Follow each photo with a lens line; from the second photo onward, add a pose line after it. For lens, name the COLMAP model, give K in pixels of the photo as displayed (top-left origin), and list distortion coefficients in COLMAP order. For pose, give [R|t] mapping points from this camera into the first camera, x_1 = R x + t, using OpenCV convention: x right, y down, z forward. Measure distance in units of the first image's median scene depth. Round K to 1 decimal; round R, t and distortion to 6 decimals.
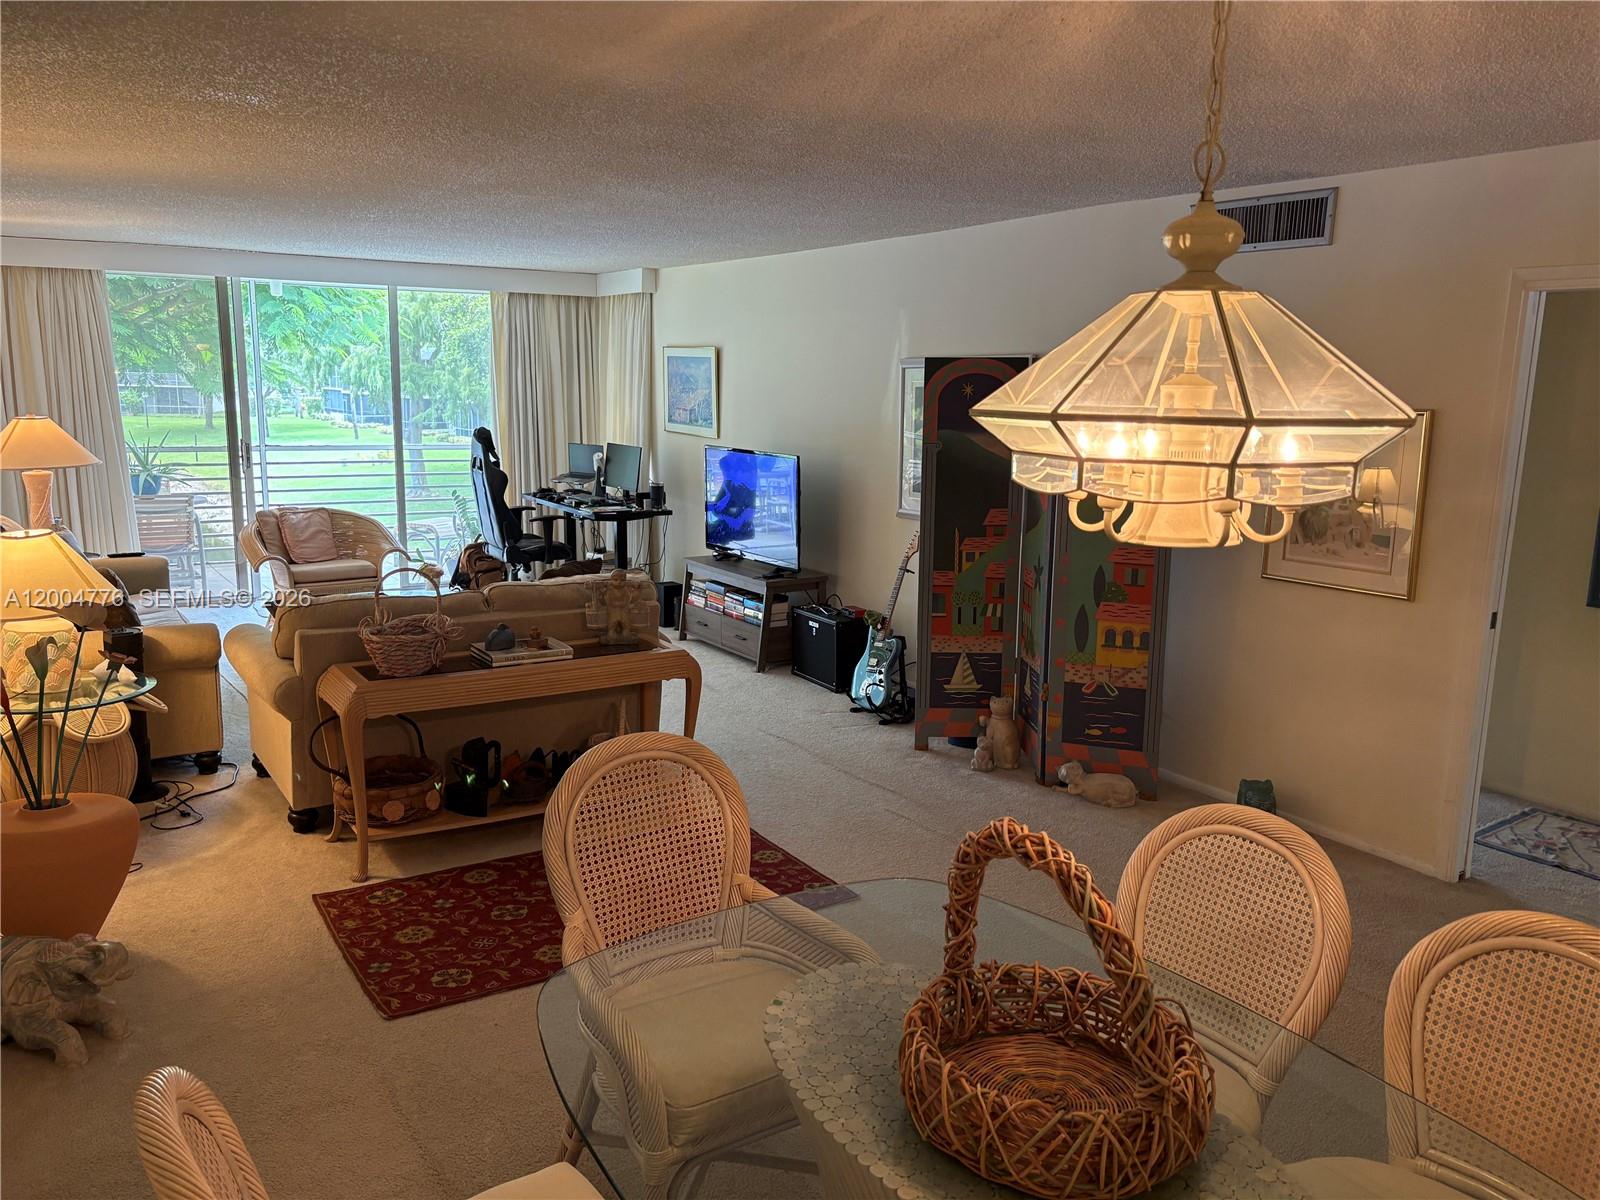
lens RADIAL K [[1206.8, 0, 811.0], [0, 1206.8, 588.8], [0, 0, 1]] dist [0.008501, -0.009041]
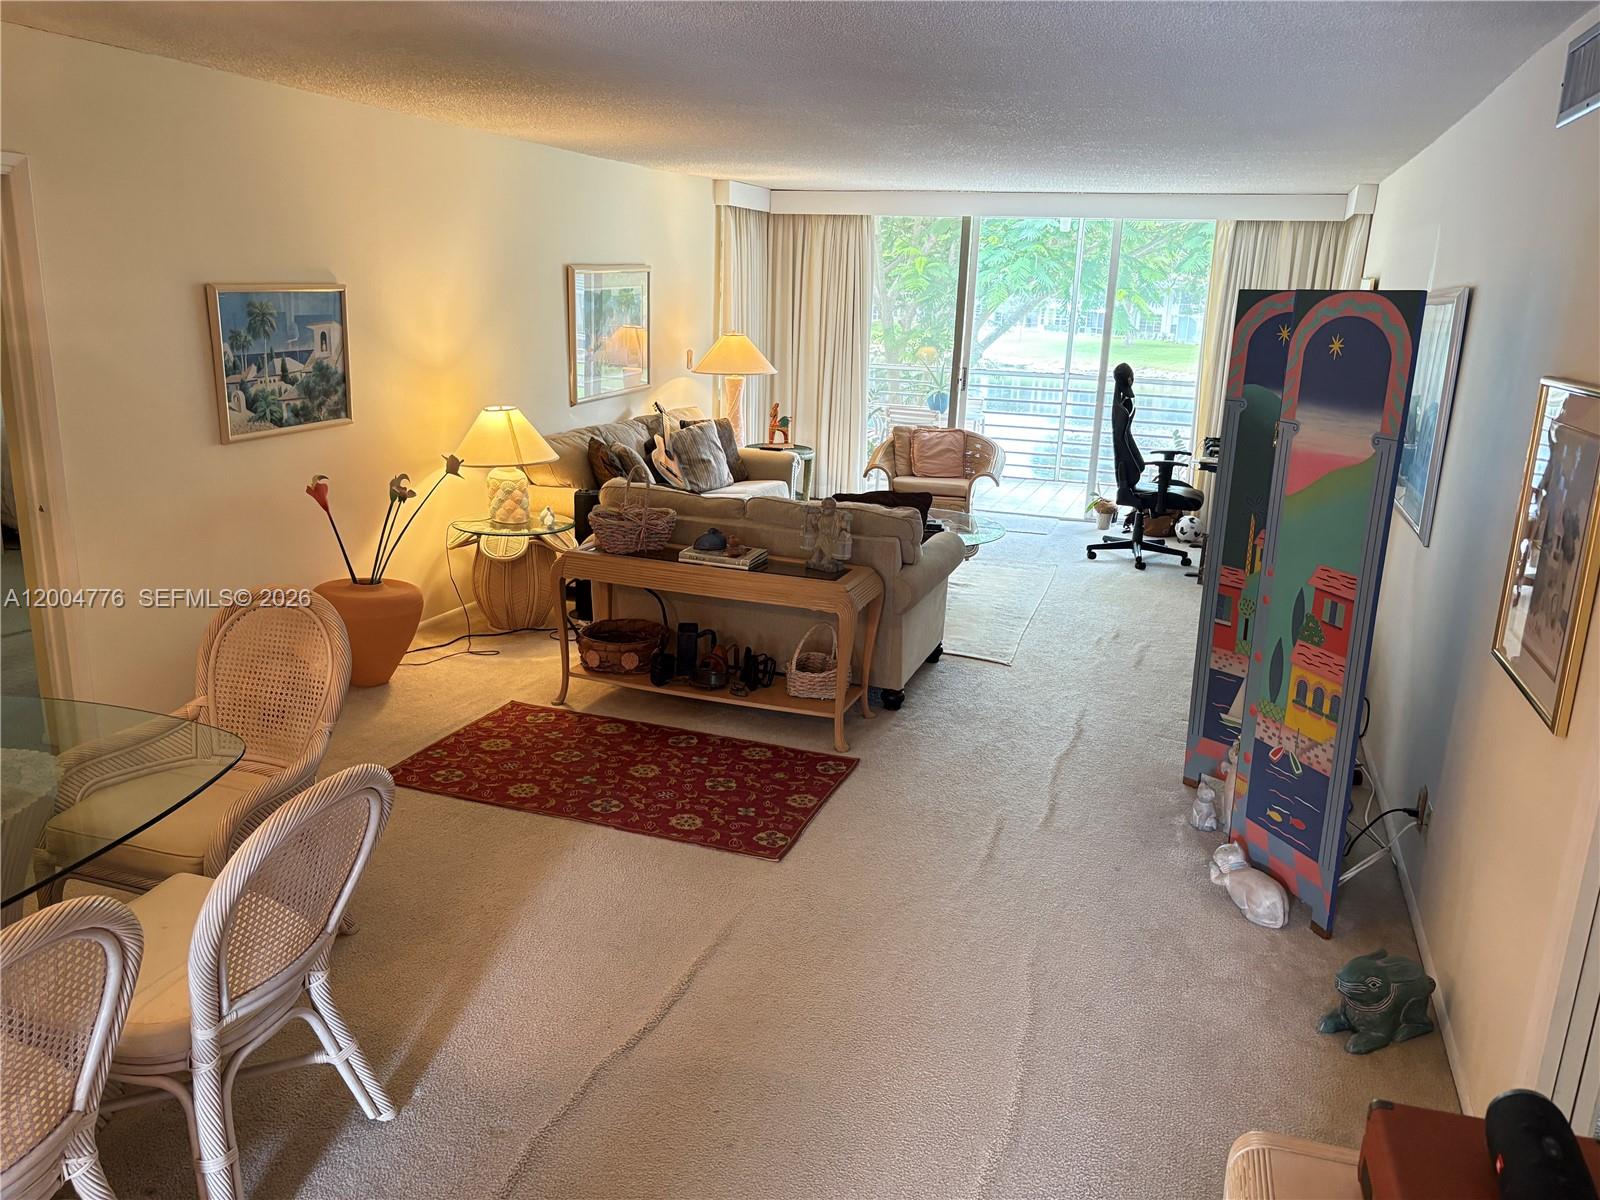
lens RADIAL K [[1206.8, 0, 810.6], [0, 1206.8, 611.8], [0, 0, 1]] dist [0.008501, -0.009041]
pose [[0.618146, 0.209340, -0.757675, 0.598253], [-0.159465, 0.977240, 0.139905, -0.058693], [0.769718, 0.034341, 0.637460, 0.328396]]
